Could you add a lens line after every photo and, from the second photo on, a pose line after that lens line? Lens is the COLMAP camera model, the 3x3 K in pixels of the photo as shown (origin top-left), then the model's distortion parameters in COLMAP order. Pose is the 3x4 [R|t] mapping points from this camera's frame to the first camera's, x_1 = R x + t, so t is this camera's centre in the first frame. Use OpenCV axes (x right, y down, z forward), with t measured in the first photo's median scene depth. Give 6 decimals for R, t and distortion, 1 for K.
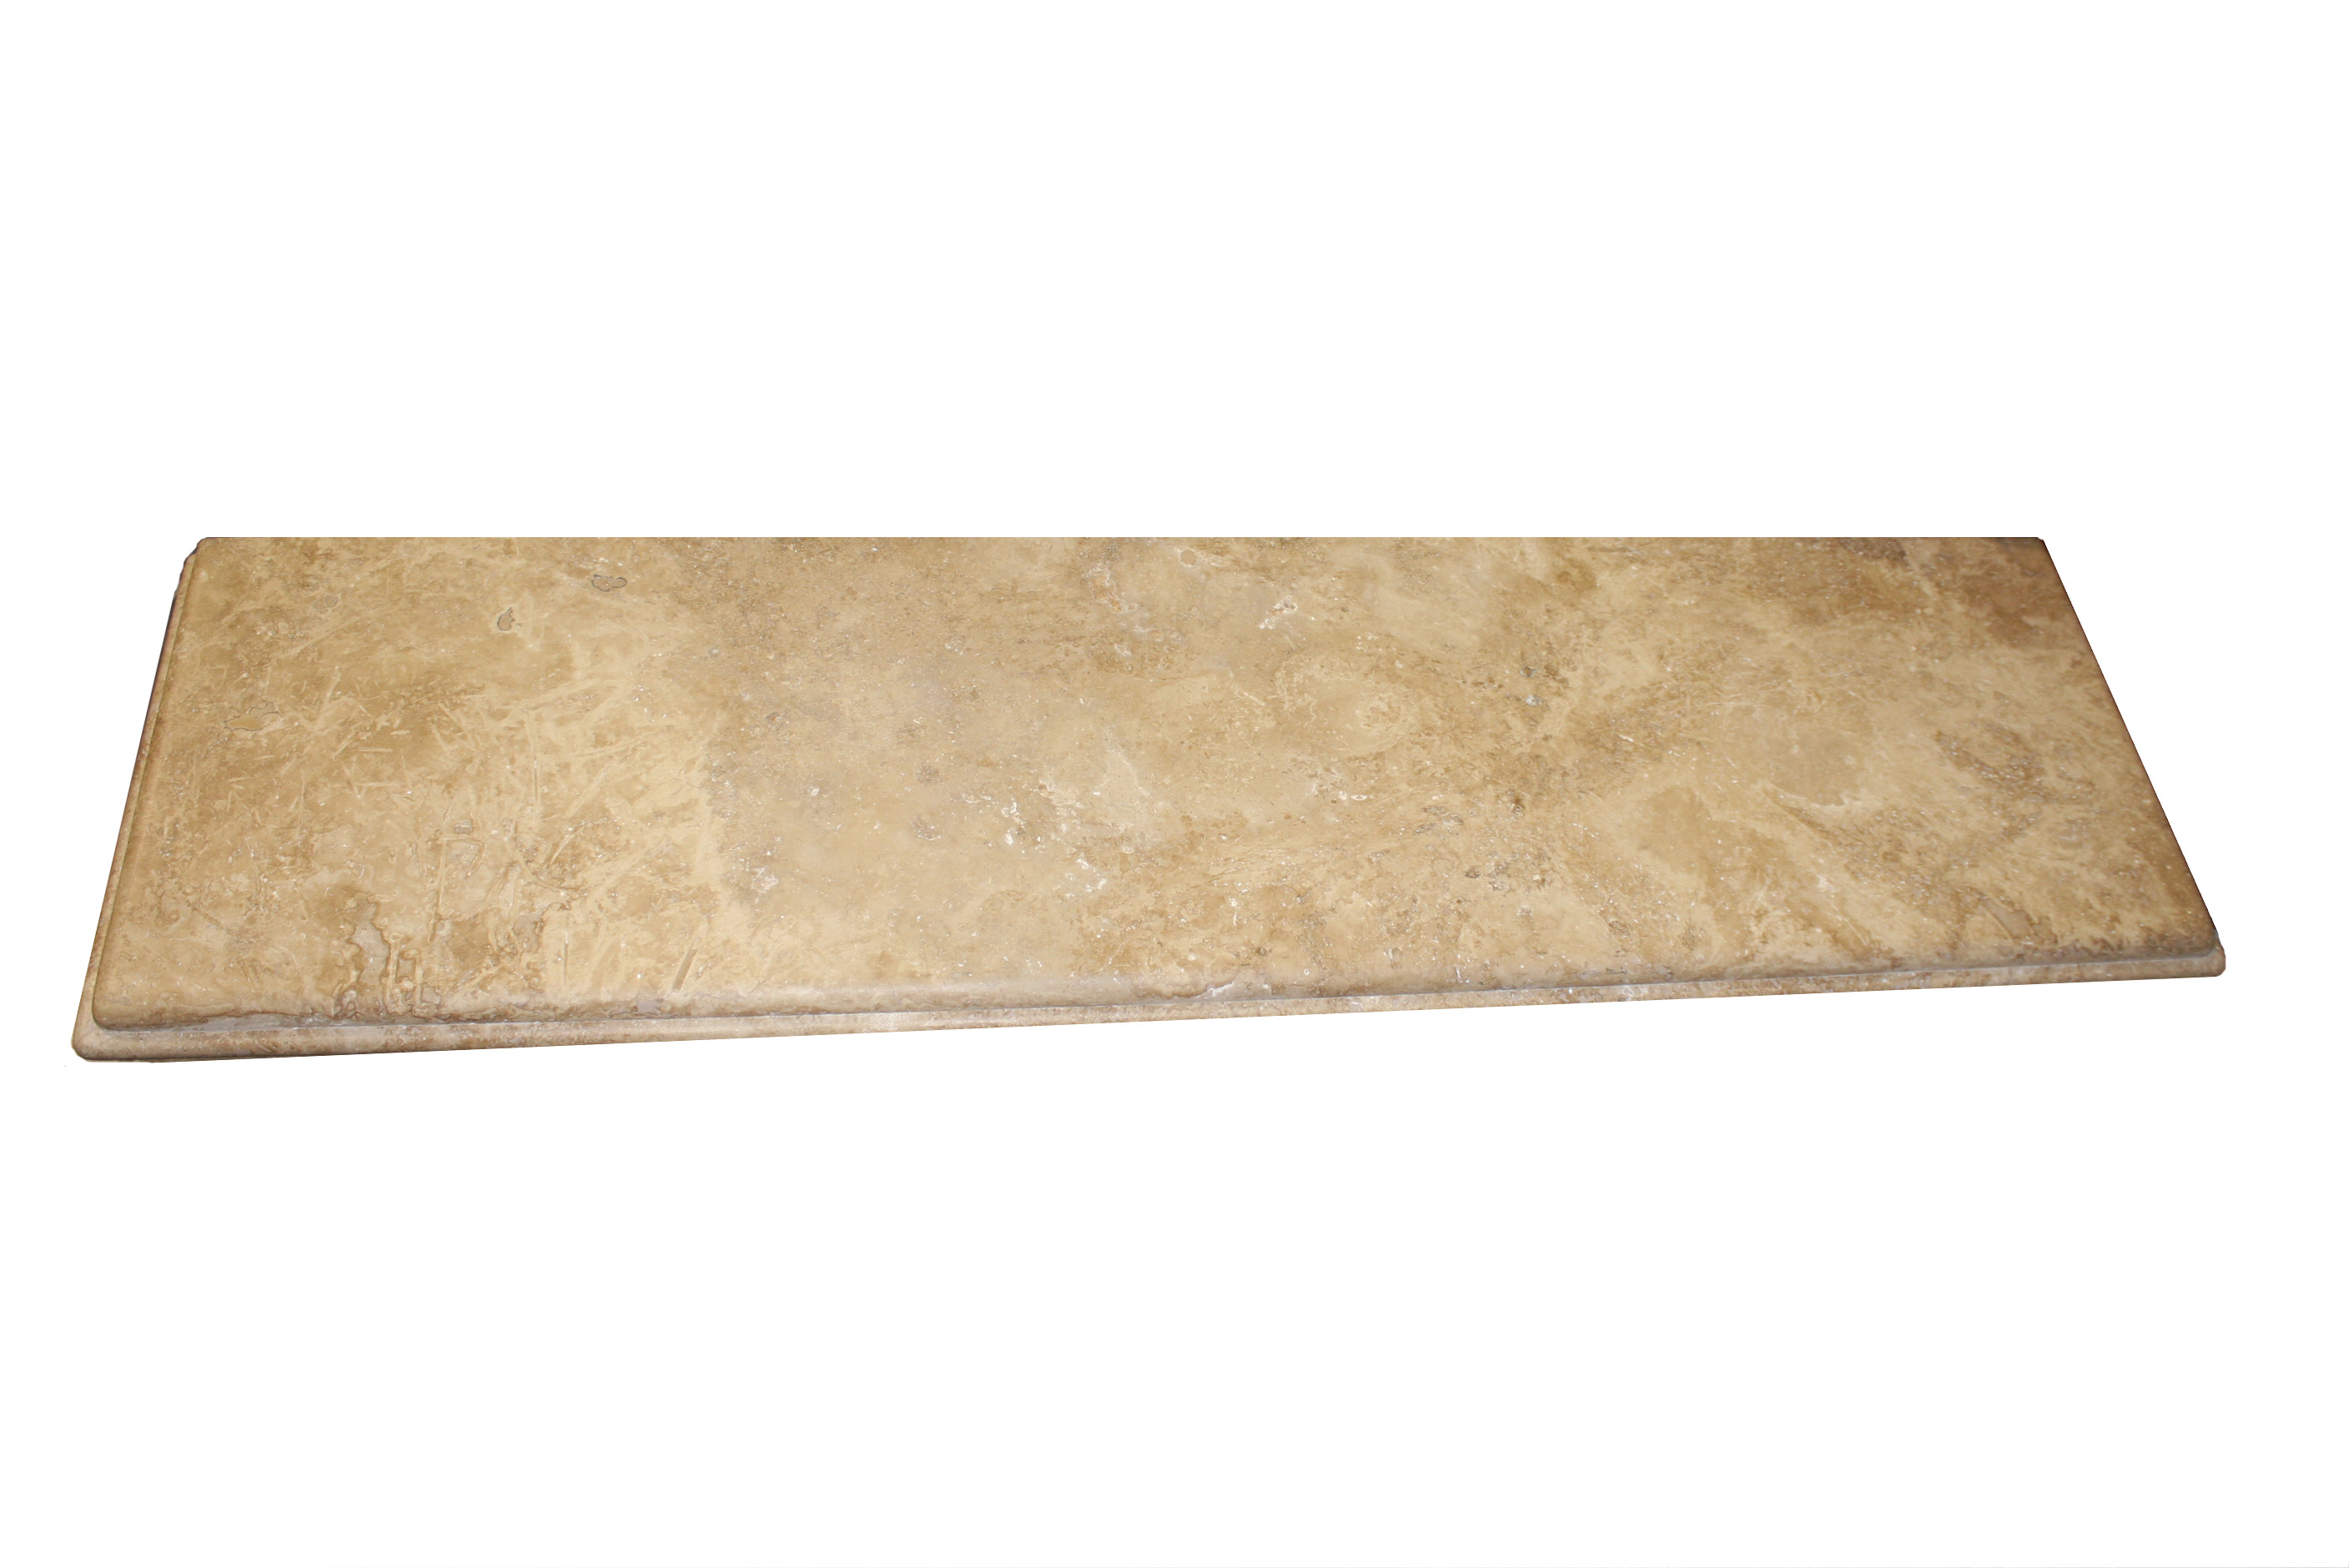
lens RADIAL K [[1984.3, 0, 1210.0], [0, 1984.3, 741.2], [0, 0, 1]] dist [-0.174559, 0.134288]
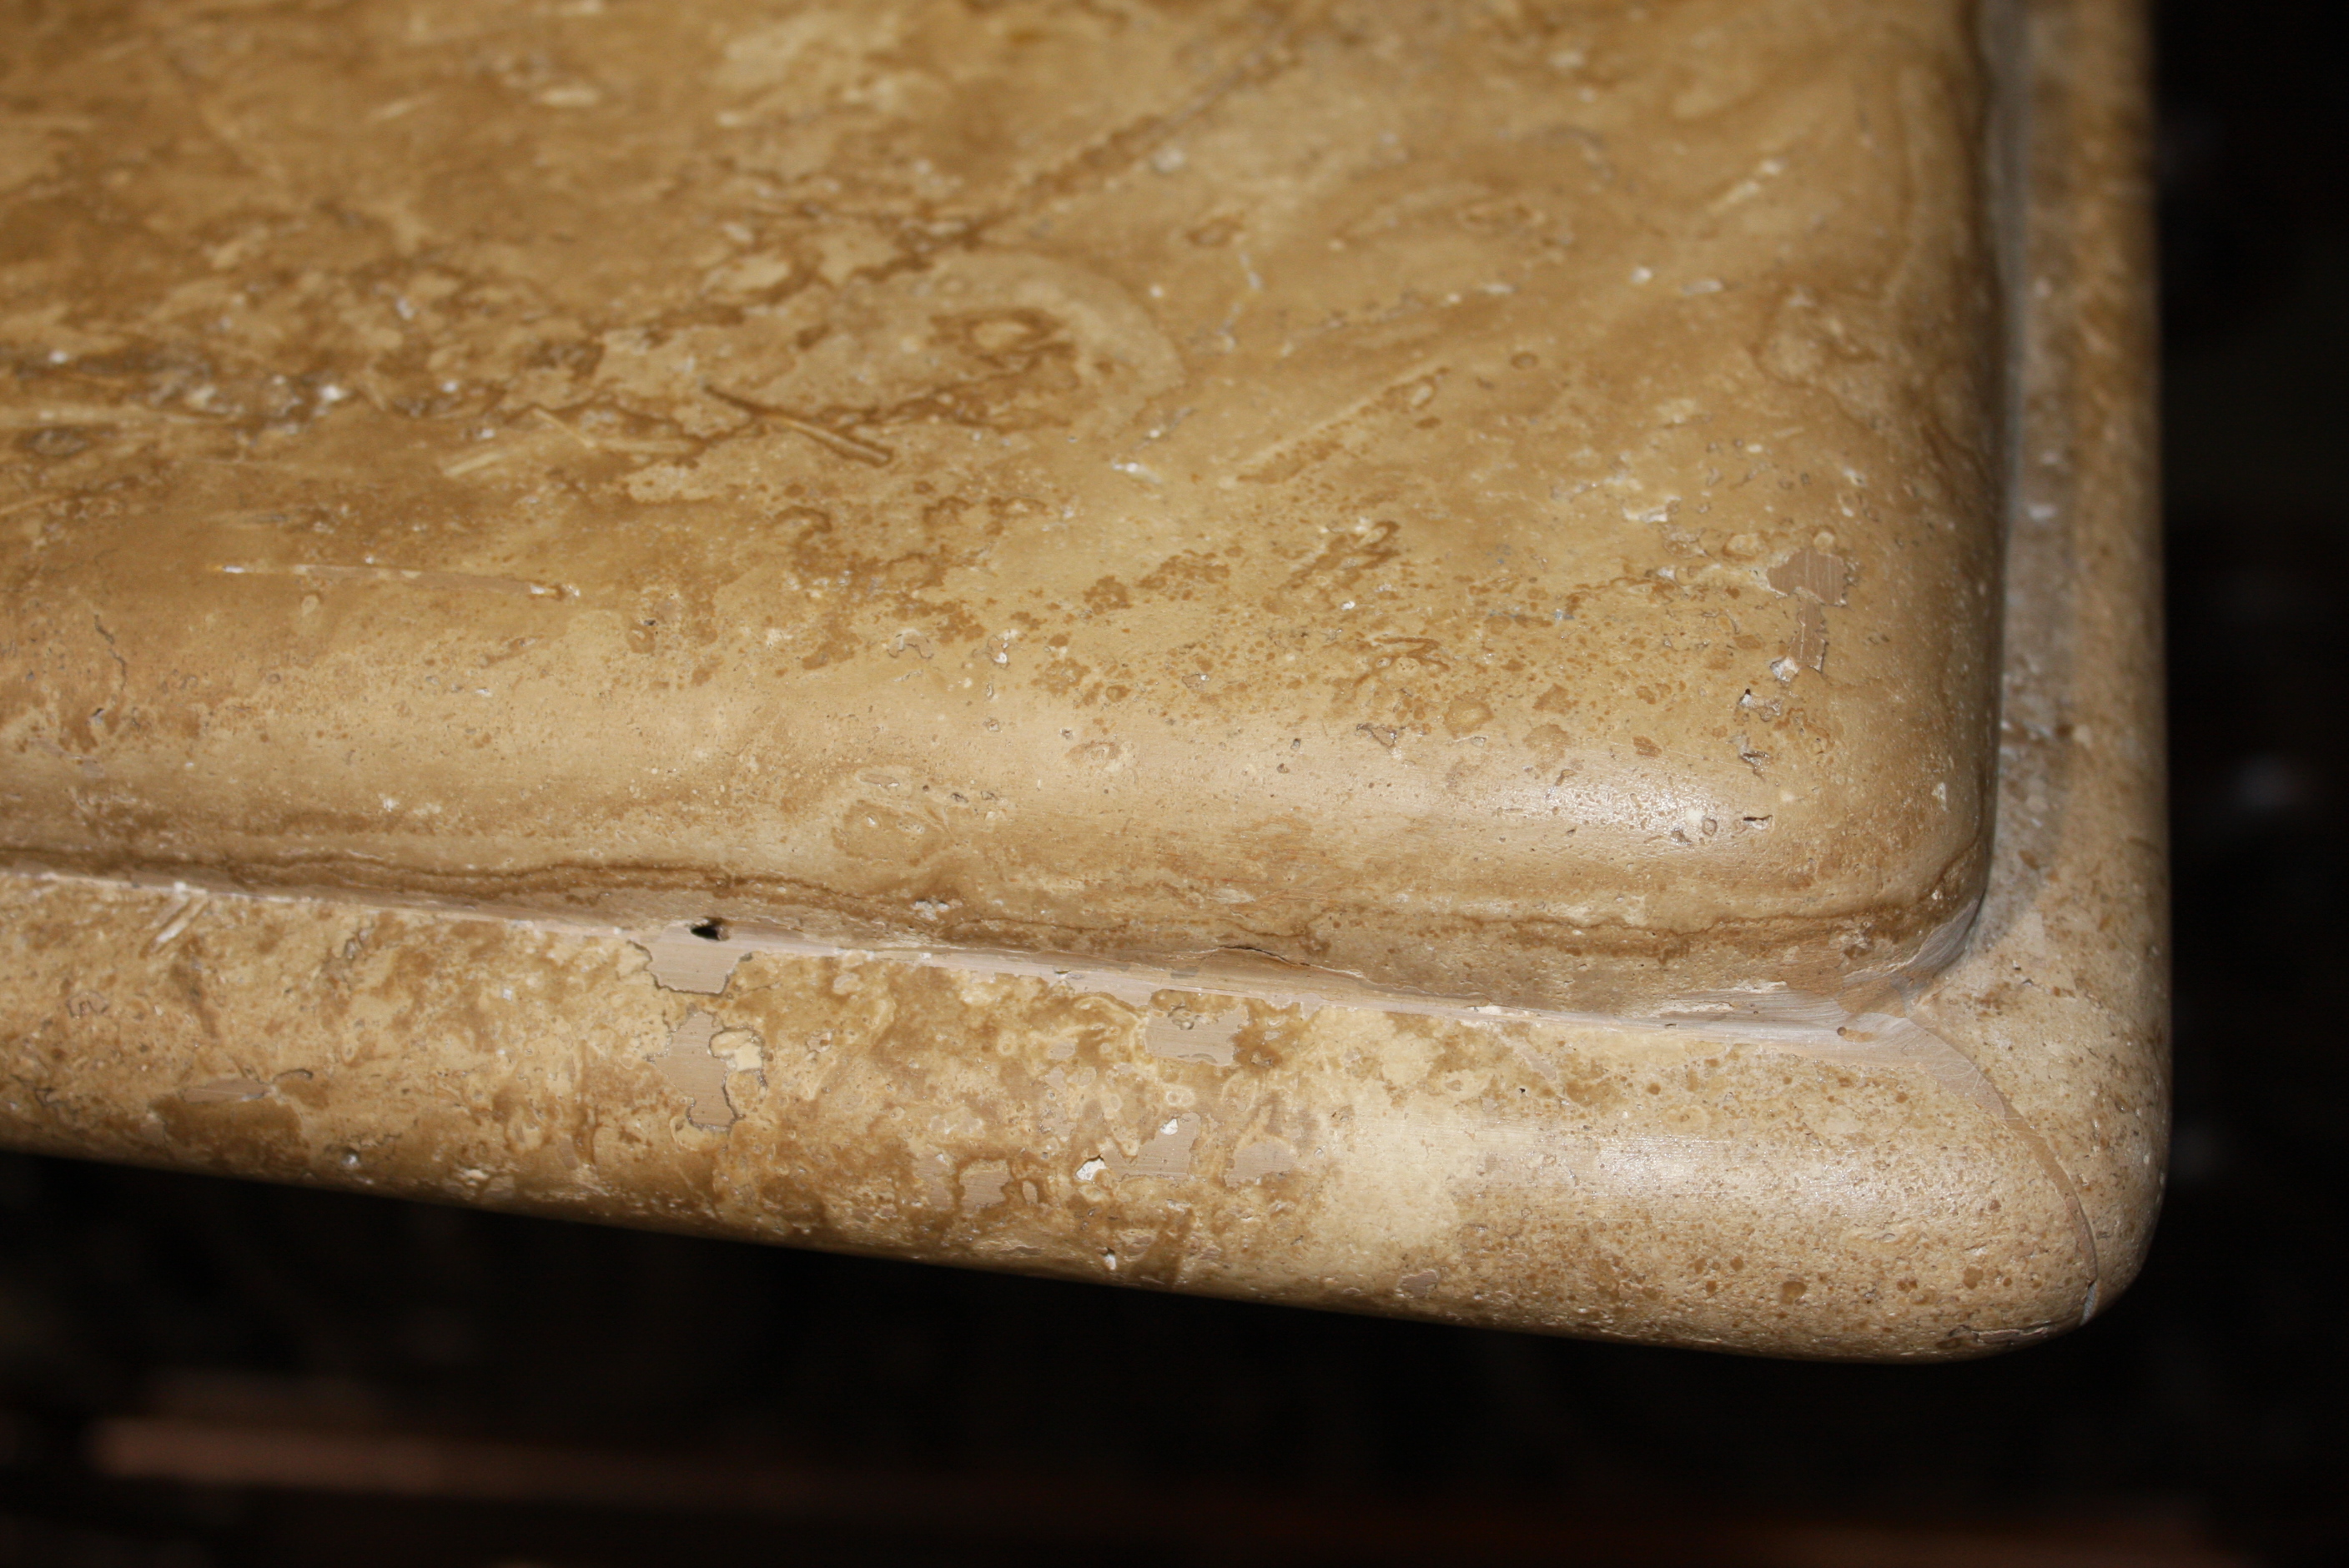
lens RADIAL K [[3565.9, 0, 1173.2], [0, 3565.9, 781.3], [0, 0, 1]] dist [-0.044377, 0.000000]
pose [[0.283590, -0.739498, 0.610507, -0.602273], [0.830999, 0.507229, 0.228387, 0.057439], [-0.478559, 0.442562, 0.758367, 0.738444]]
